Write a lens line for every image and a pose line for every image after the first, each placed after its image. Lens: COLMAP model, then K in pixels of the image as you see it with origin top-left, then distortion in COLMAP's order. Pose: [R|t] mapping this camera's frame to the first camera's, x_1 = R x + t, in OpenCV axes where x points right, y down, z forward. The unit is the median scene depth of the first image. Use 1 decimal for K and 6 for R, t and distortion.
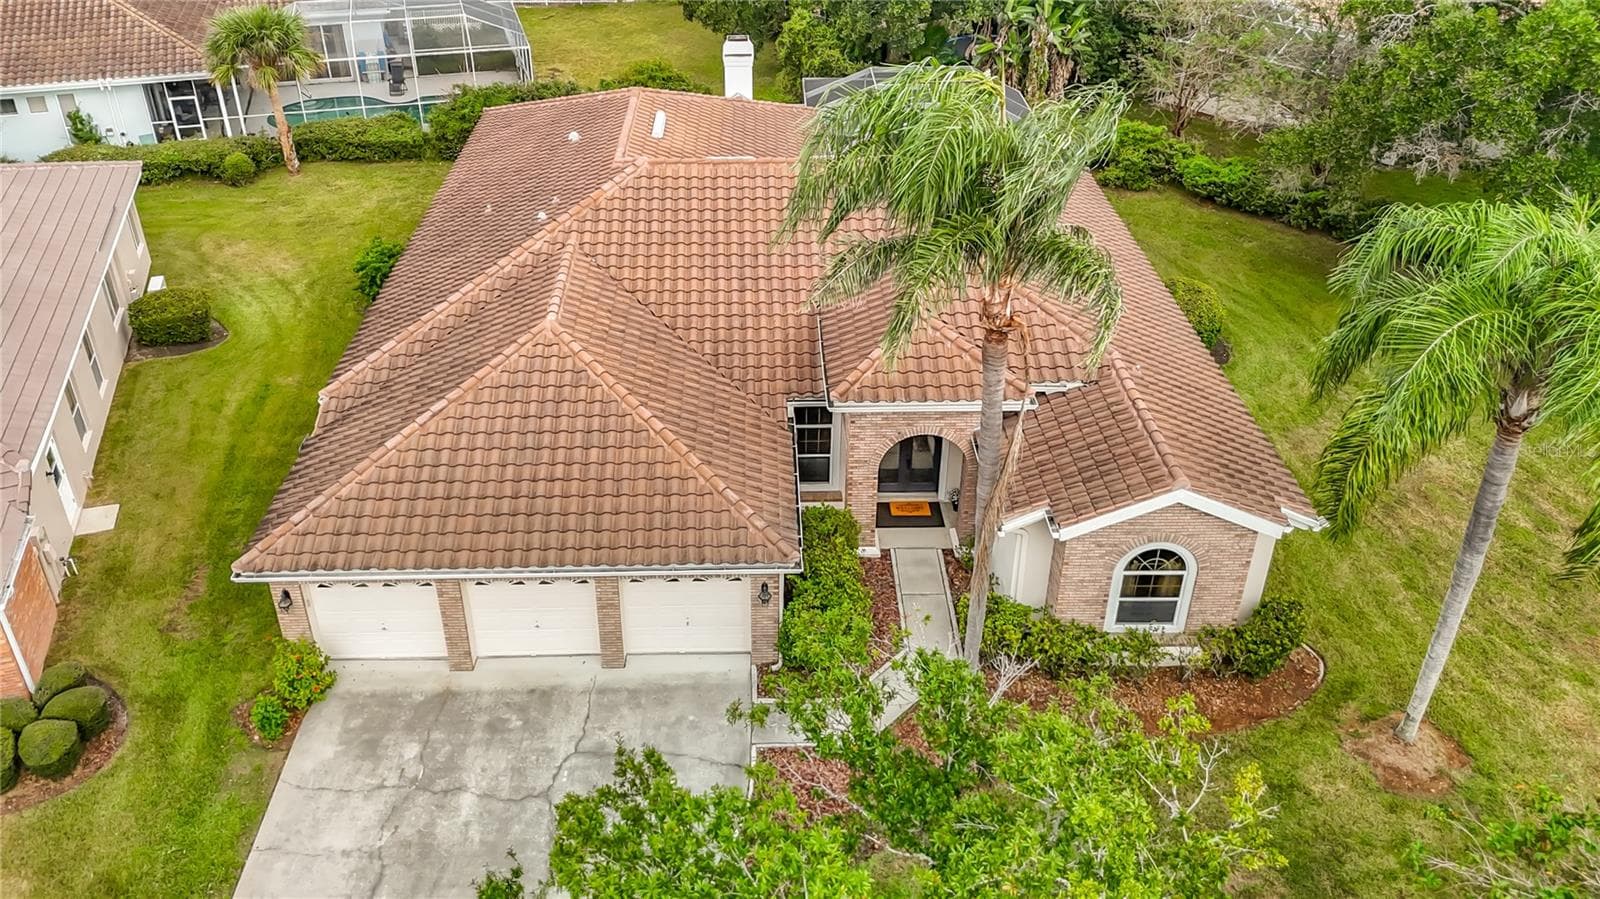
lens RADIAL K [[1210.6, 0, 797.1], [0, 1210.6, 424.6], [0, 0, 1]] dist [0.032885, -0.003425]
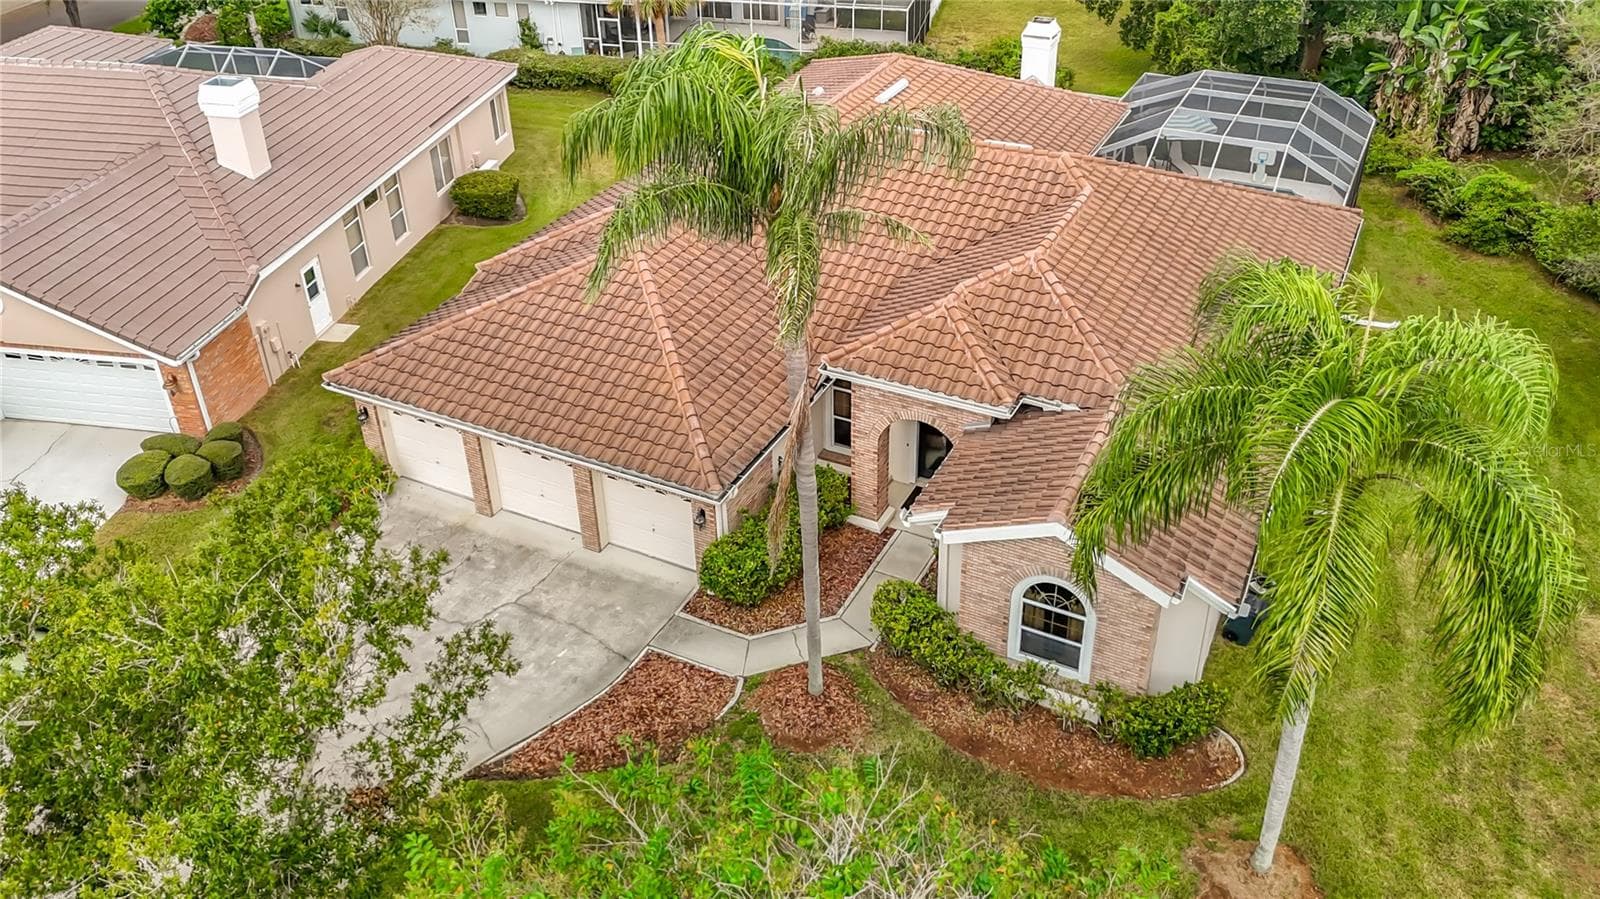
lens RADIAL K [[1227.9, 0, 800.0], [0, 1227.9, 449.5], [0, 0, 1]] dist [0.045013, -0.002330]
pose [[0.887587, 0.254353, -0.384049, 0.436518], [-0.242419, 0.966861, 0.080083, -0.027688], [0.391691, 0.022020, 0.919833, 0.025176]]
